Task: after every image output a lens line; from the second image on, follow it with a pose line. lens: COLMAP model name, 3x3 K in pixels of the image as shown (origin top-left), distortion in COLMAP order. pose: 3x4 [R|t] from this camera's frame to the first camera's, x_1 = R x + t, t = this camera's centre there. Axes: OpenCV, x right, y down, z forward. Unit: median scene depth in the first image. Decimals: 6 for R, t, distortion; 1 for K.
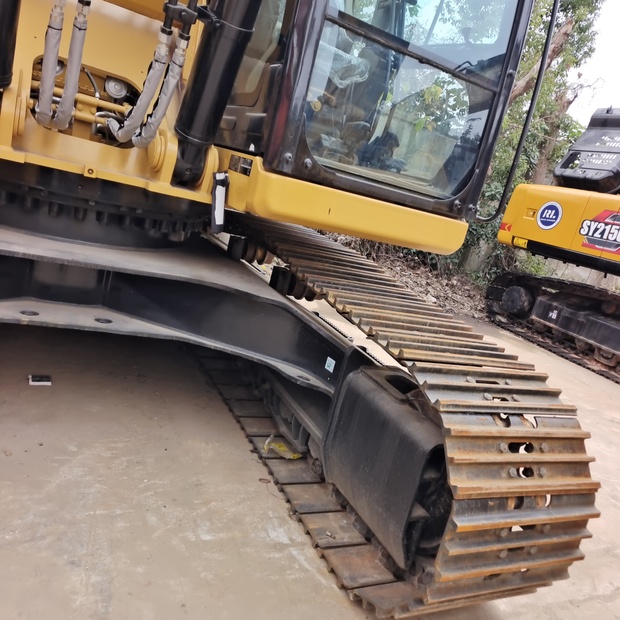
lens RADIAL K [[554.6, 0, 313.8], [0, 554.6, 312.3], [0, 0, 1]] dist [0.021357, 0.006236]
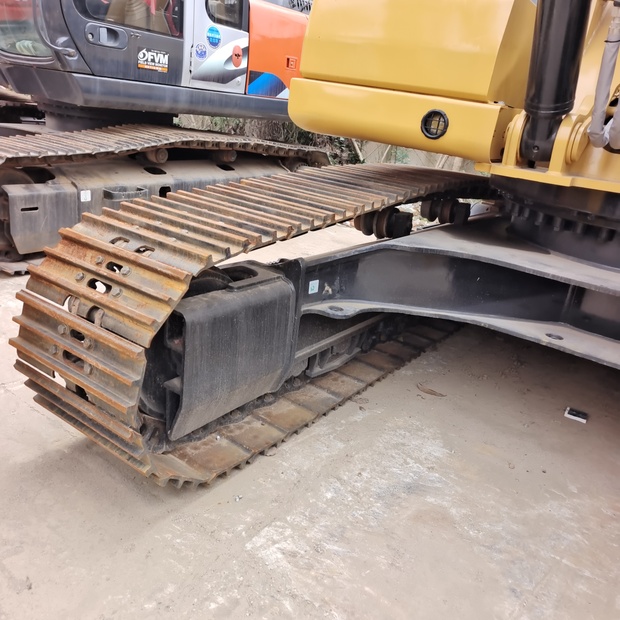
lens RADIAL K [[573.6, 0, 310.0], [0, 573.6, 310.0], [0, 0, 1]] dist [0.053467, 0.017310]
pose [[0.488767, 0.118188, -0.864372, 0.173891], [-0.202272, 0.979135, 0.019503, 0.023907], [0.848642, 0.165306, 0.502475, 0.101166]]
